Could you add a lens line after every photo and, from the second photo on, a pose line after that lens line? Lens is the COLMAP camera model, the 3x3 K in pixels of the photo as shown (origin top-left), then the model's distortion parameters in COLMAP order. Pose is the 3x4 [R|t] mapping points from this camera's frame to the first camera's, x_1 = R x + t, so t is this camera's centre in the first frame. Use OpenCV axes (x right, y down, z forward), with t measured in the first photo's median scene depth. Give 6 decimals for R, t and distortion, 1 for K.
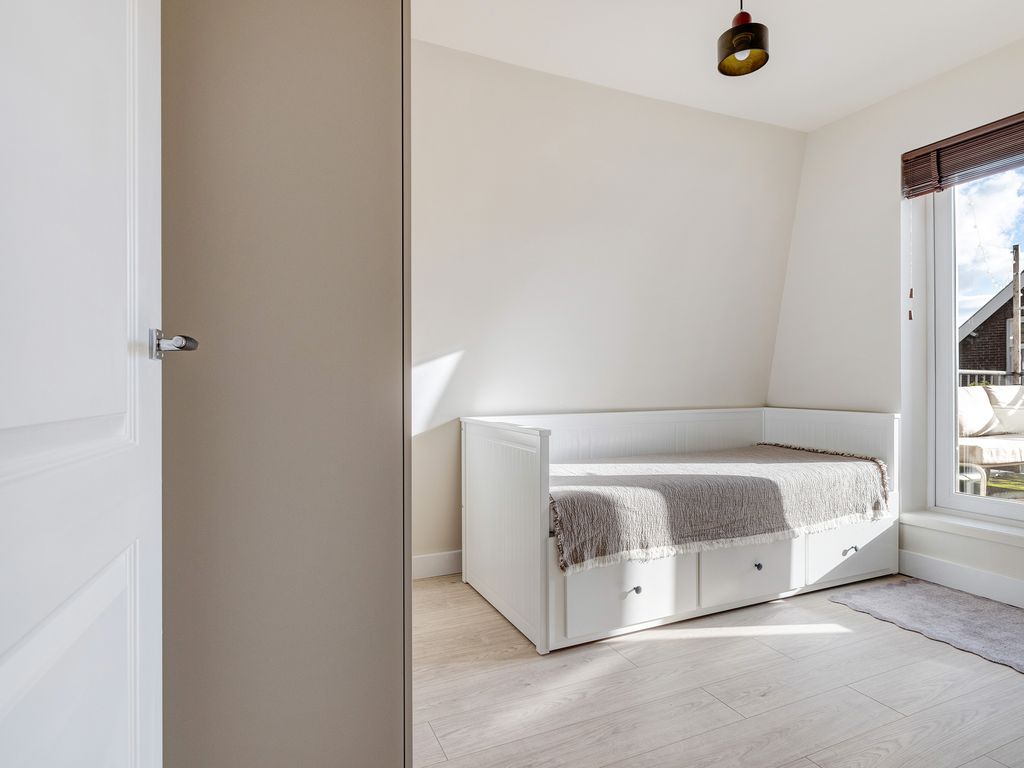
lens RADIAL K [[565.3, 0, 510.6], [0, 565.3, 383.9], [0, 0, 1]] dist [-0.003813, -0.000893]
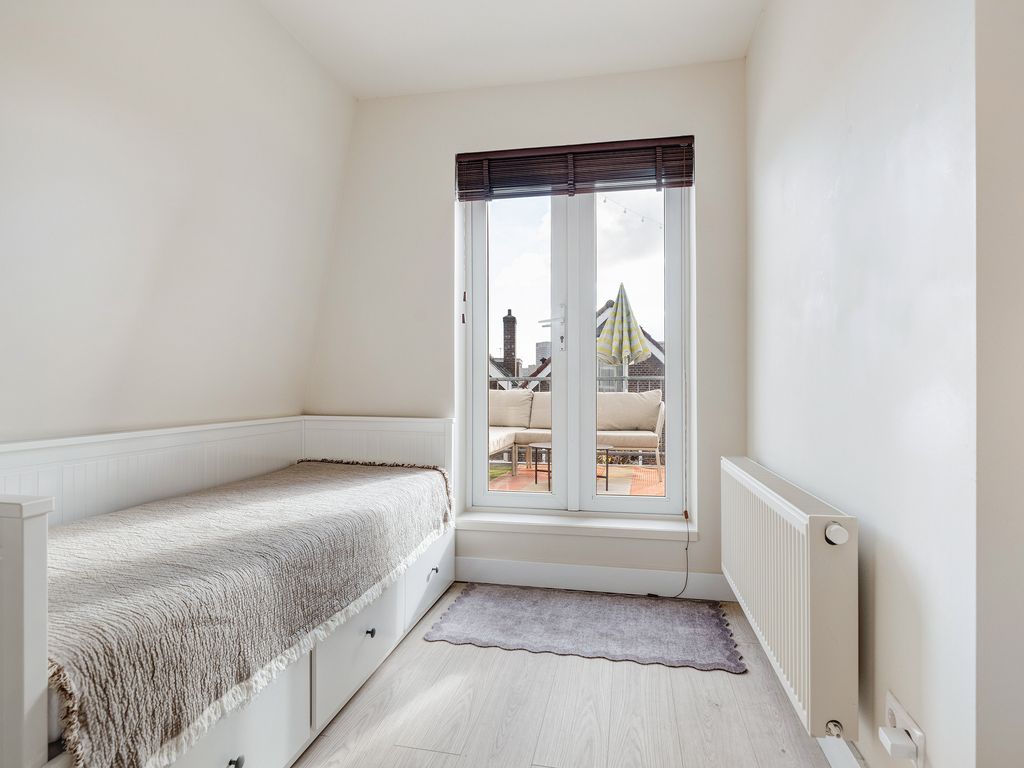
lens RADIAL K [[565.3, 0, 511.5], [0, 565.3, 388.8], [0, 0, 1]] dist [-0.003813, -0.000893]
pose [[0.595996, 0.002074, 0.802985, -0.049084], [-0.002473, 0.999997, -0.000747, 0.002903], [-0.802984, -0.001541, 0.595999, 0.422097]]
